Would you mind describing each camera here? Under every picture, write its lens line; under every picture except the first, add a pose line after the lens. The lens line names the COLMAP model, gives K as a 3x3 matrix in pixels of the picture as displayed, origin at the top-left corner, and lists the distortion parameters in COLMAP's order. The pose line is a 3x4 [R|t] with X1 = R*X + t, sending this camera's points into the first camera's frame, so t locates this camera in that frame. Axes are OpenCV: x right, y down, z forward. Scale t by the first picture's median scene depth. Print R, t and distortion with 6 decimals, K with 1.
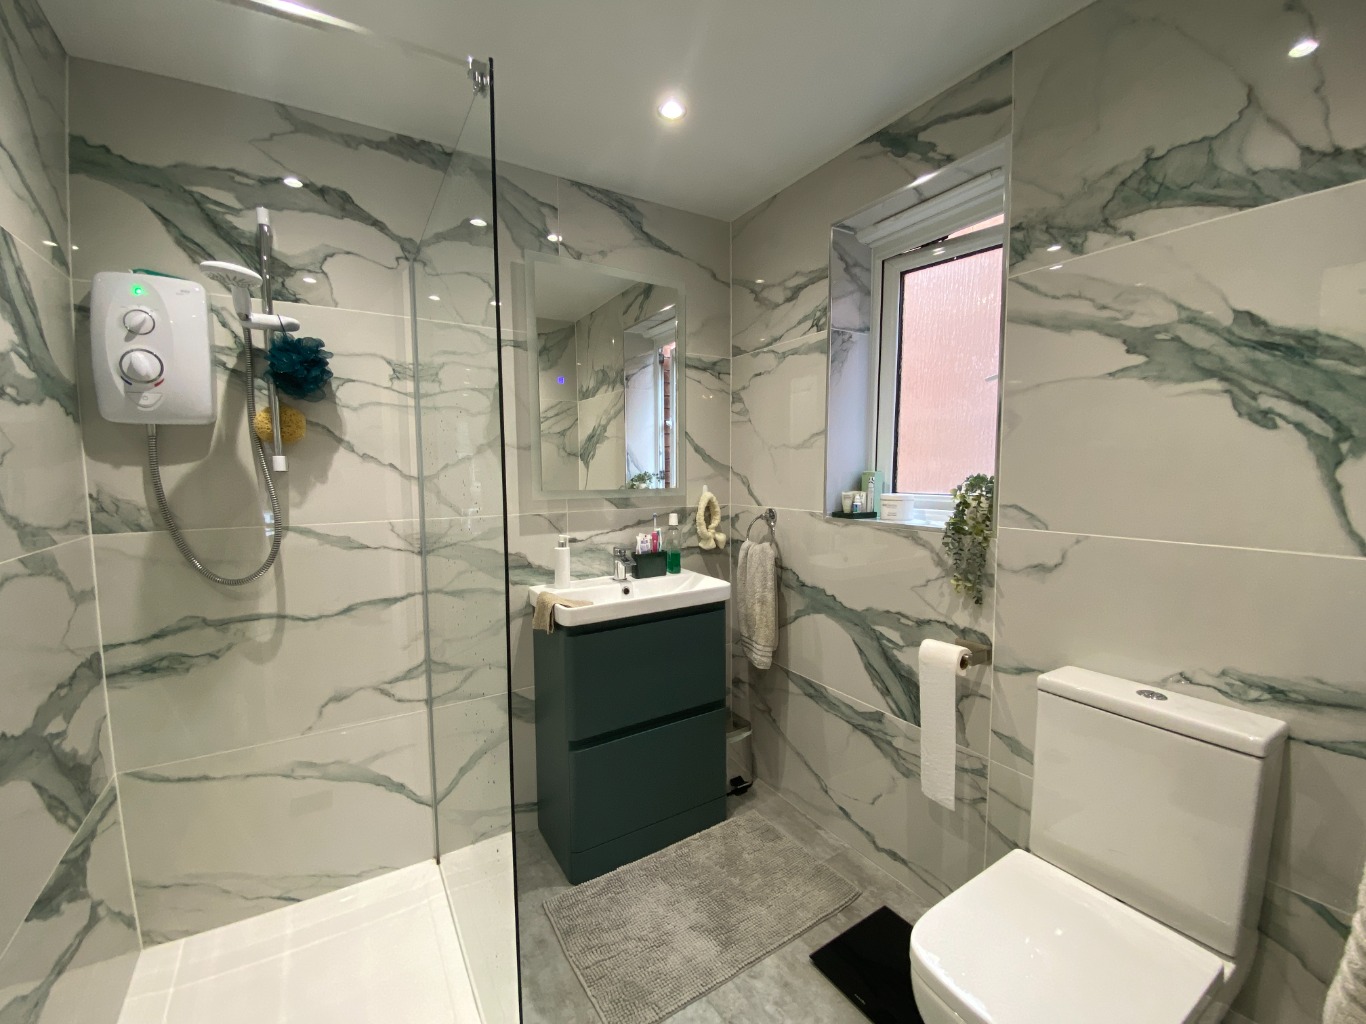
lens RADIAL K [[557.8, 0, 675.6], [0, 557.8, 511.4], [0, 0, 1]] dist [0.000759, -0.000246]
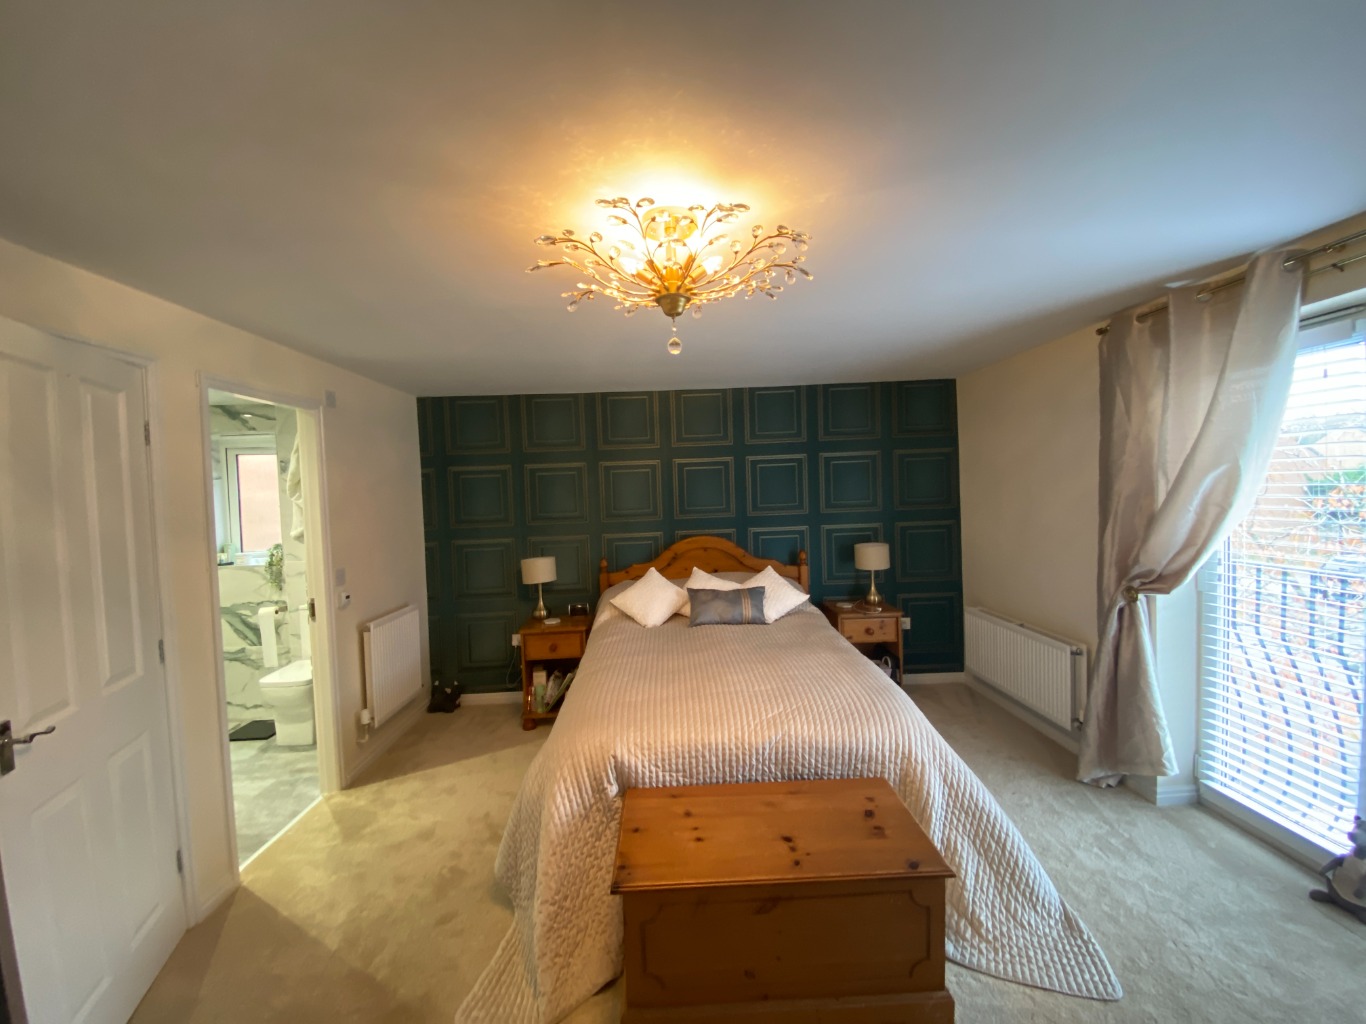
lens RADIAL K [[557.8, 0, 677.0], [0, 557.8, 507.8], [0, 0, 1]] dist [0.000759, -0.000246]
pose [[0.519736, -0.040730, 0.853356, -0.705747], [0.101892, 0.994689, -0.014581, -0.000758], [-0.848229, 0.094528, 0.521125, -1.940859]]
